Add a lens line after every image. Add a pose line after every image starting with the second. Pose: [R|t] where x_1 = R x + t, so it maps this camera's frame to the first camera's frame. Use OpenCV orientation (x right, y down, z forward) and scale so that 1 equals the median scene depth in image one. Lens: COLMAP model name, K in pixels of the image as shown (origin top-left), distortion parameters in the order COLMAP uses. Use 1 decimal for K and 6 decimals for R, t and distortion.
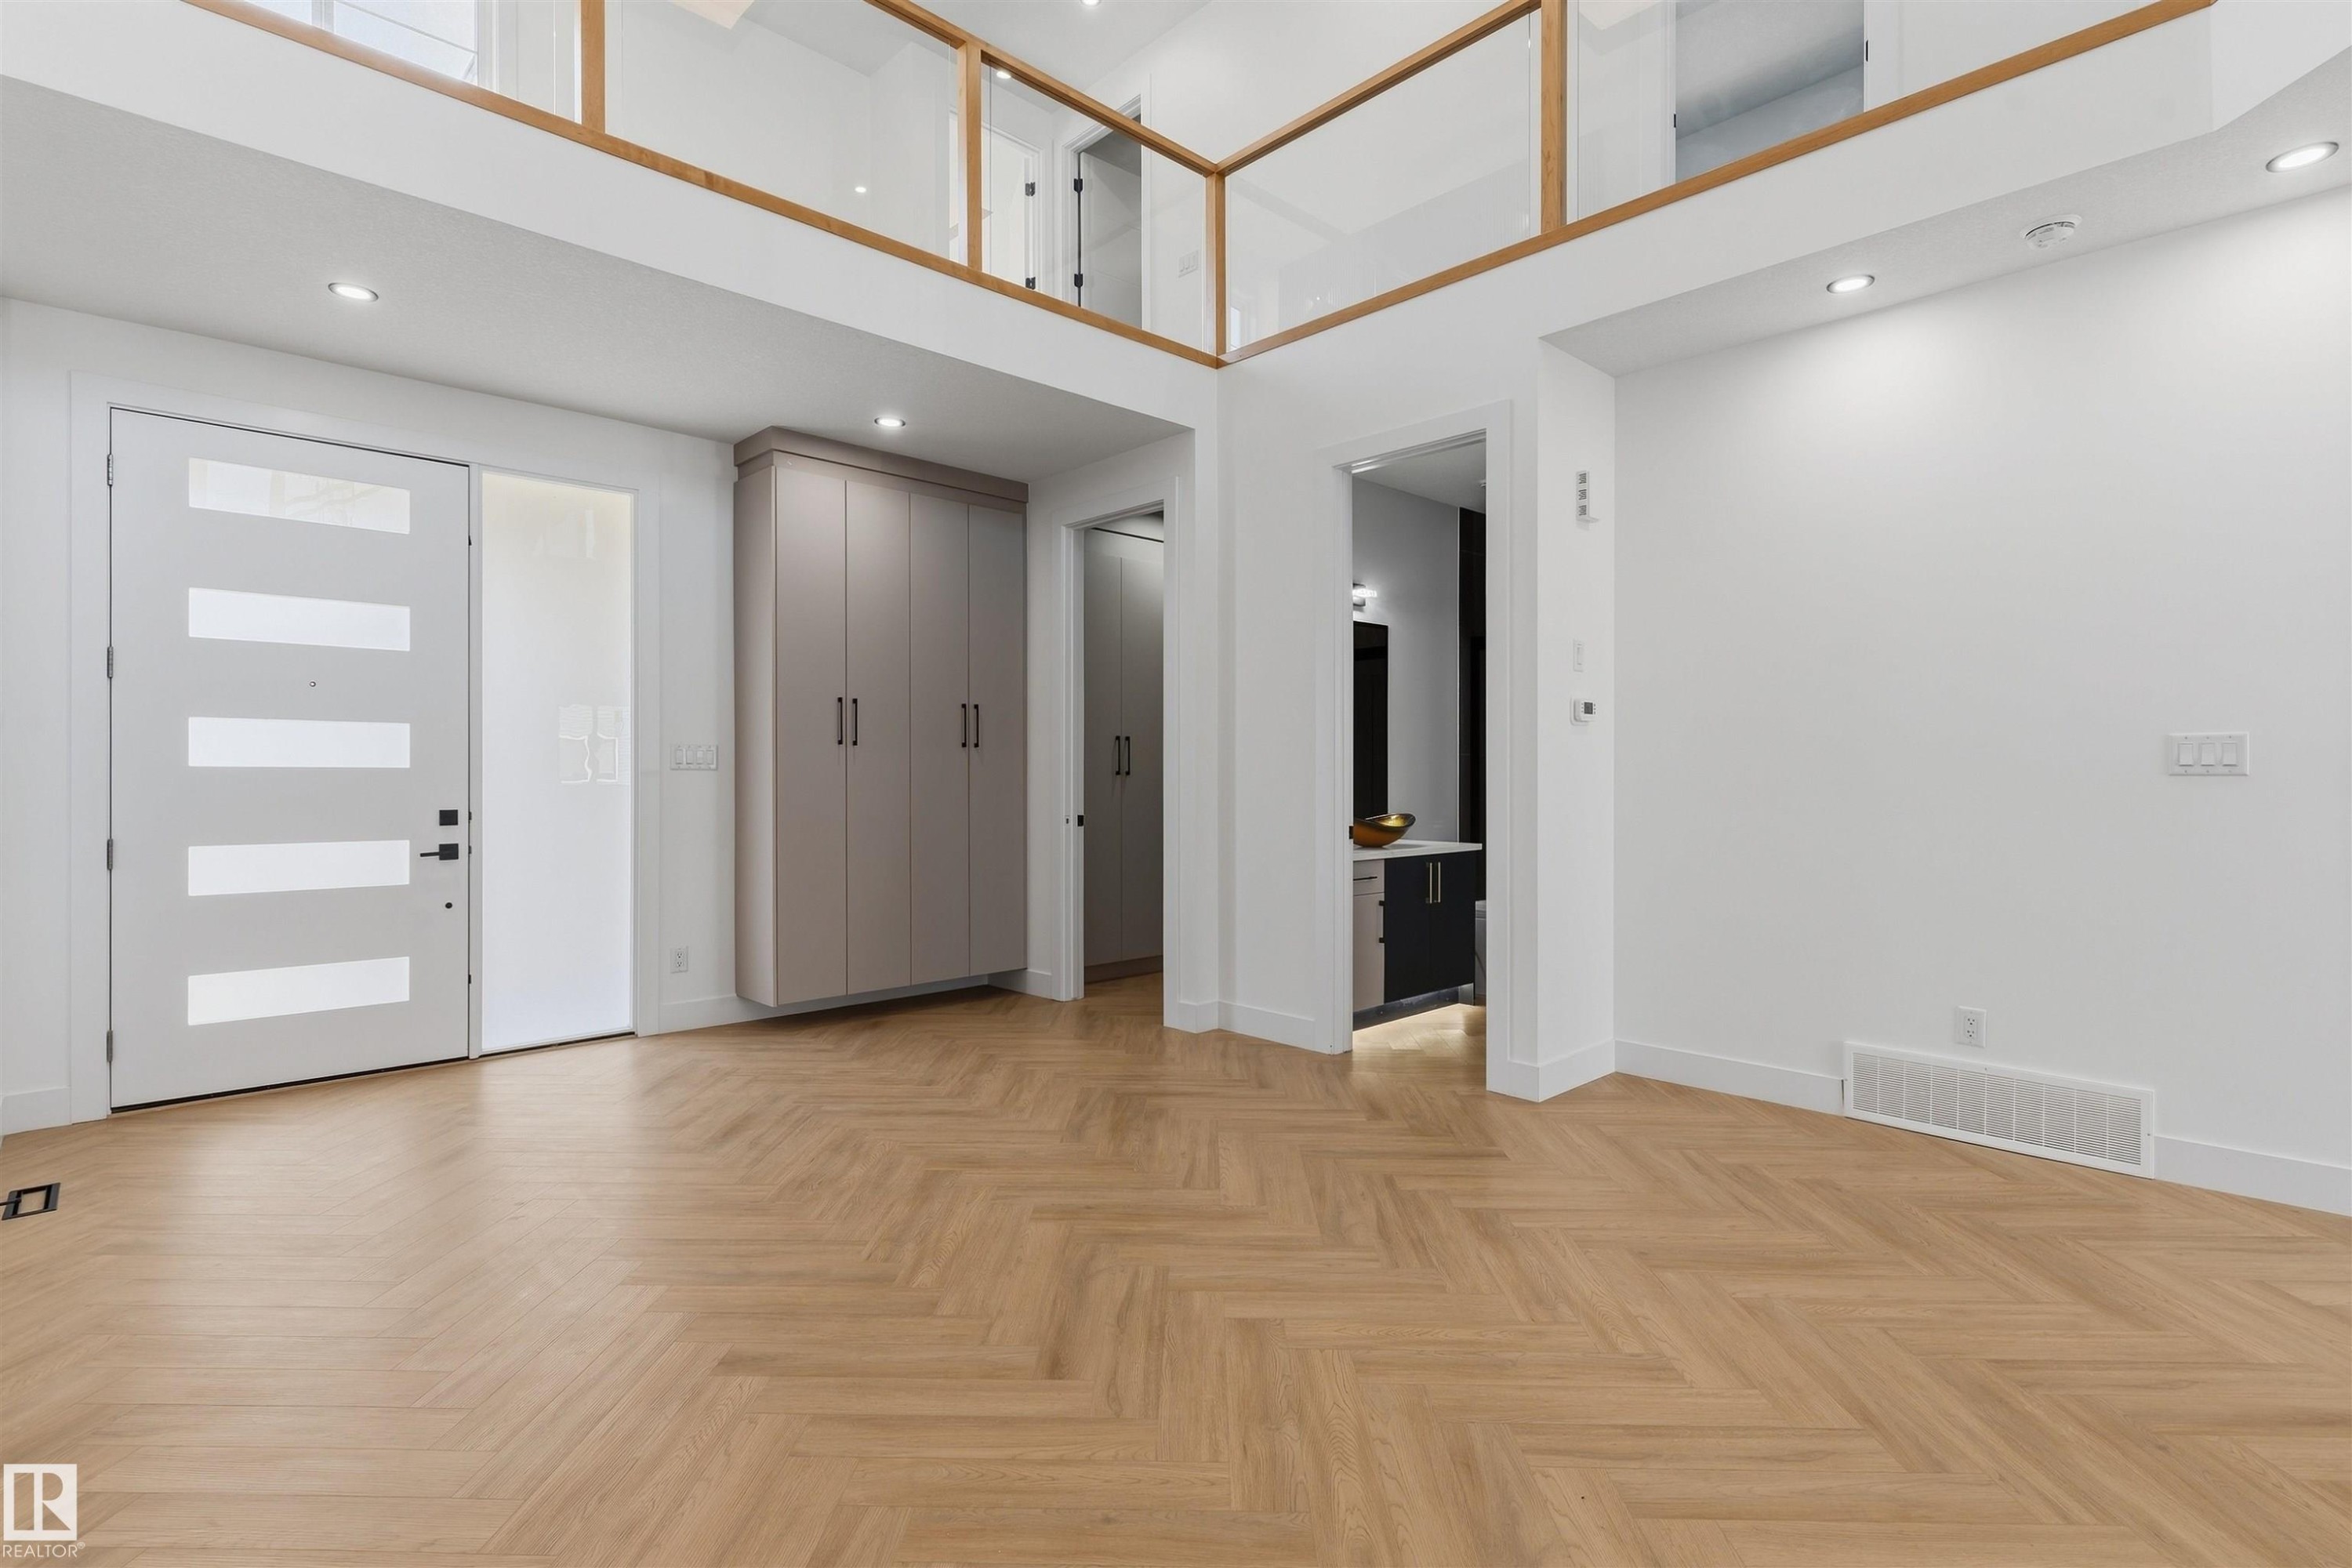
lens RADIAL K [[1114.1, 0, 1184.0], [0, 1114.1, 778.2], [0, 0, 1]] dist [-0.000949, 0.002005]
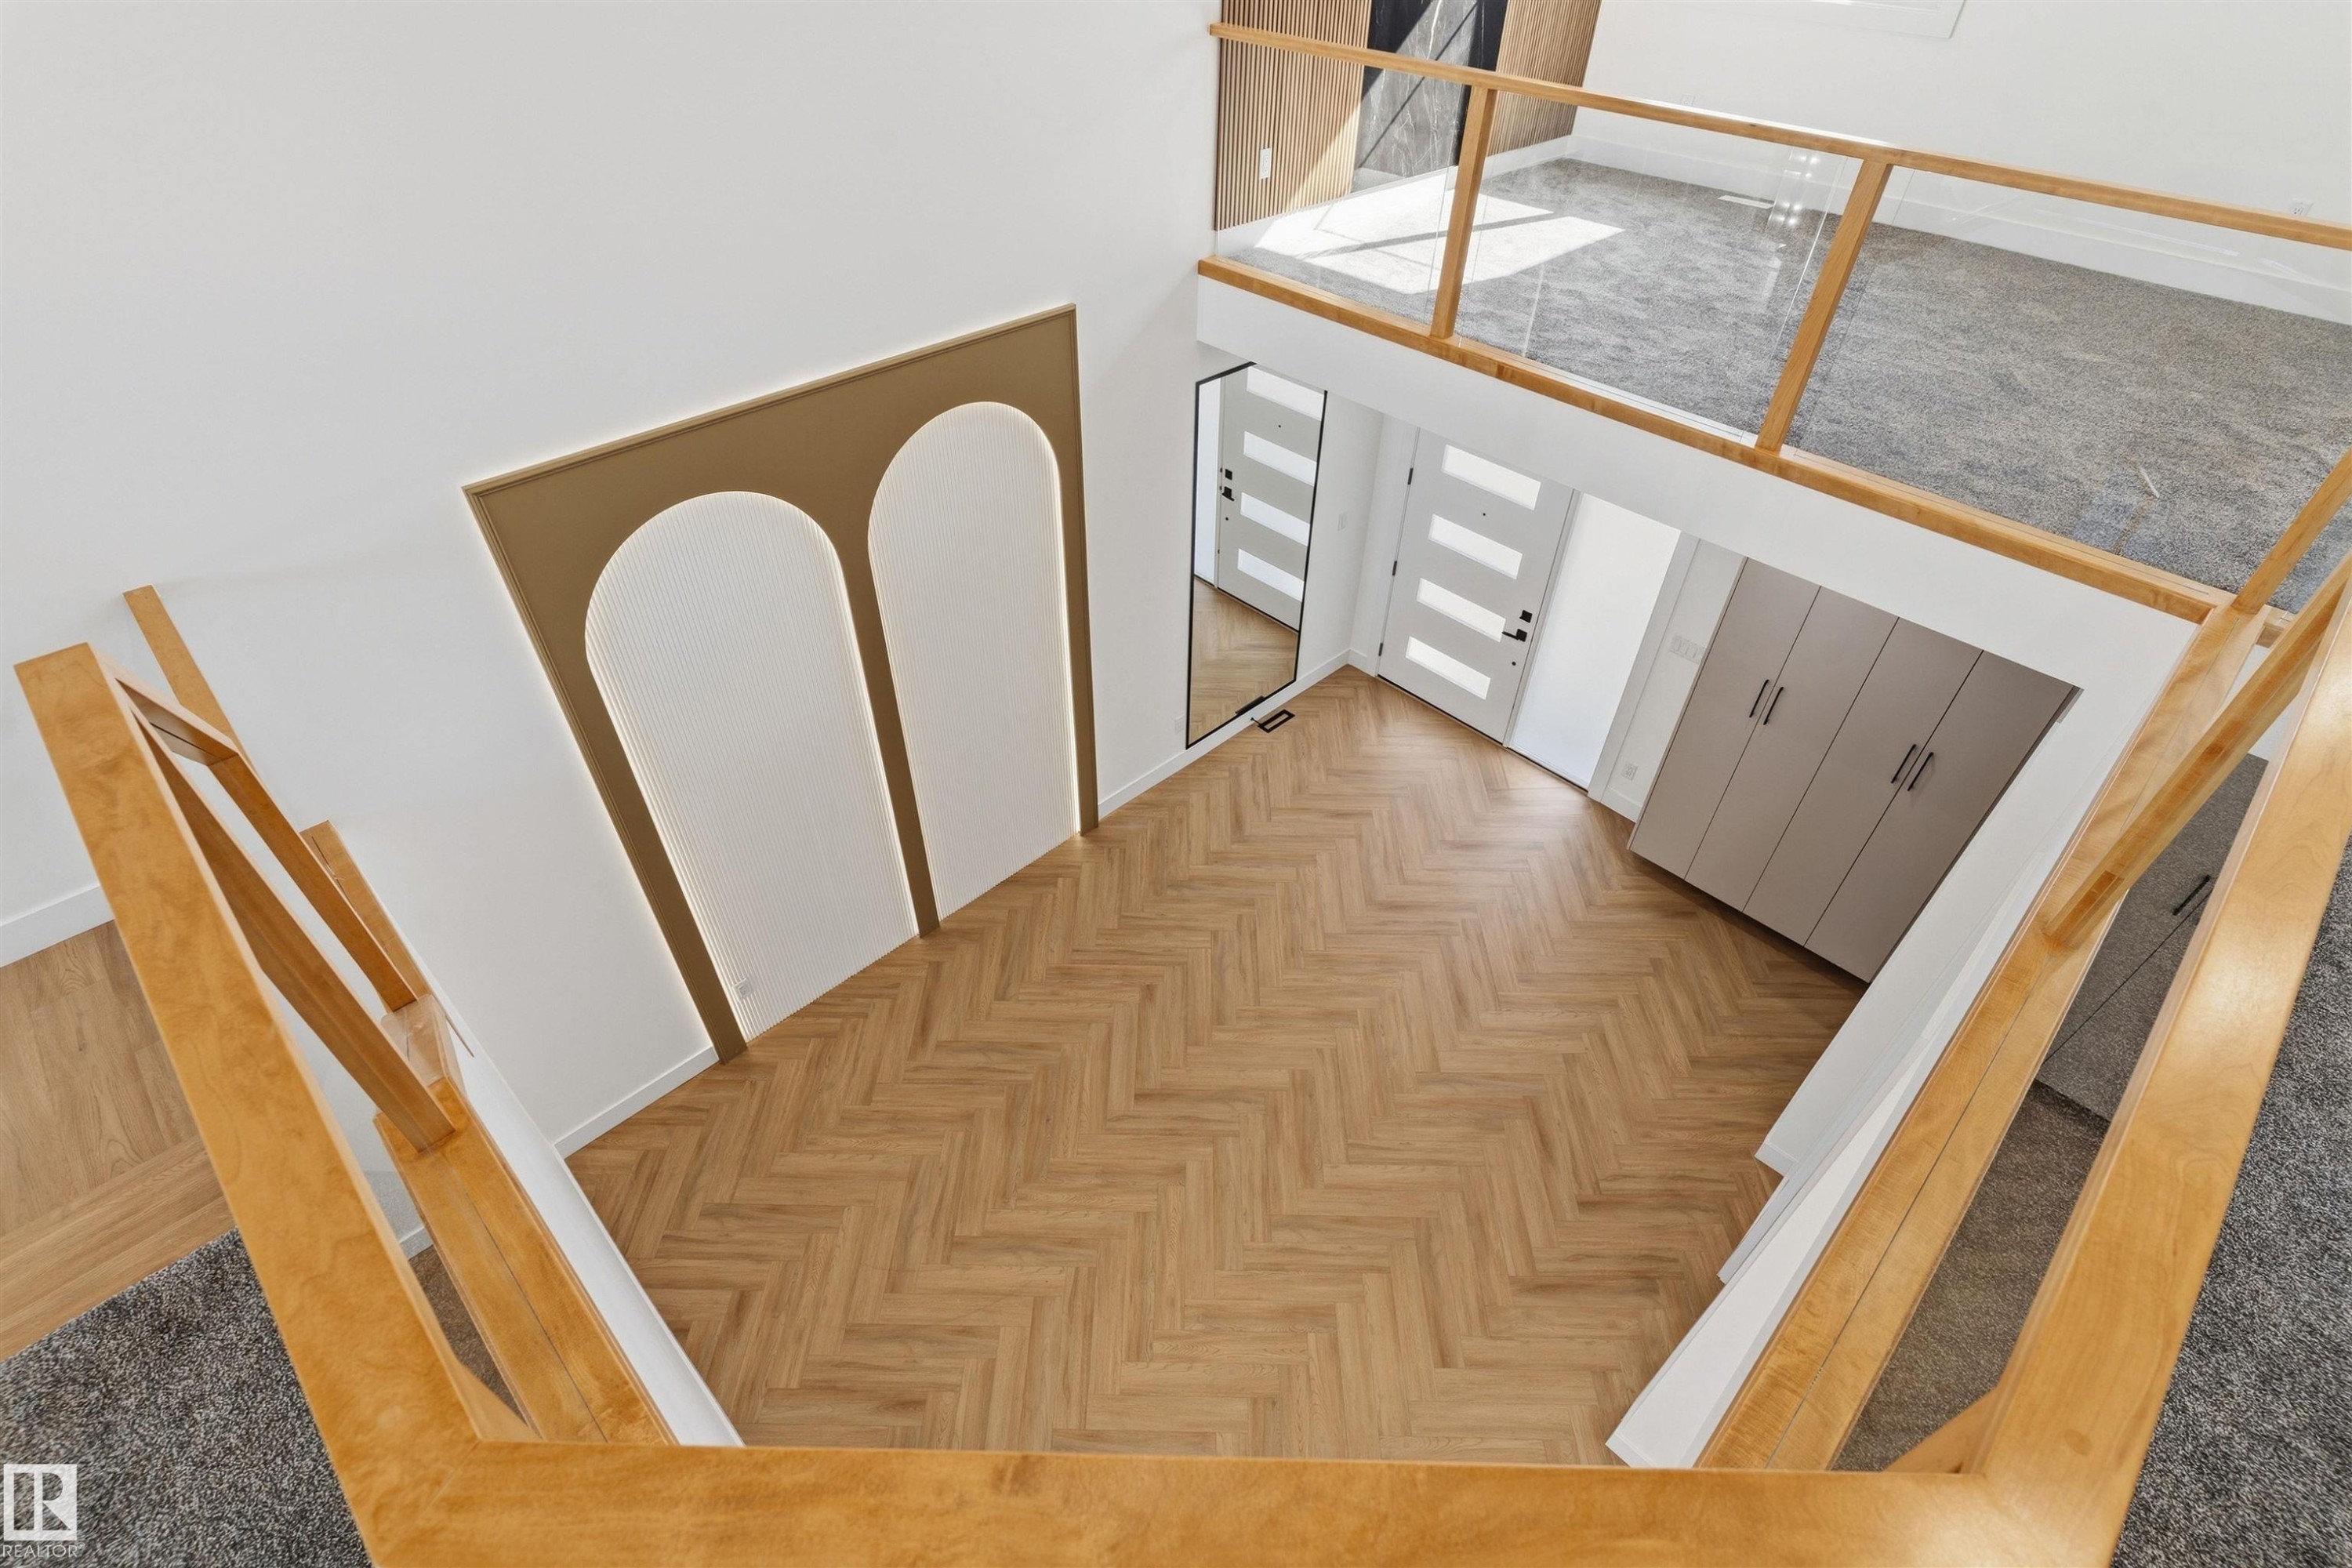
lens RADIAL K [[1114.1, 0, 1183.1], [0, 1114.1, 783.3], [0, 0, 1]] dist [-0.000949, 0.002005]
pose [[0.010950, 0.671282, -0.741121, 0.740910], [-0.025785, 0.741109, 0.670889, -0.972601], [0.999608, 0.011764, 0.025424, 0.604035]]
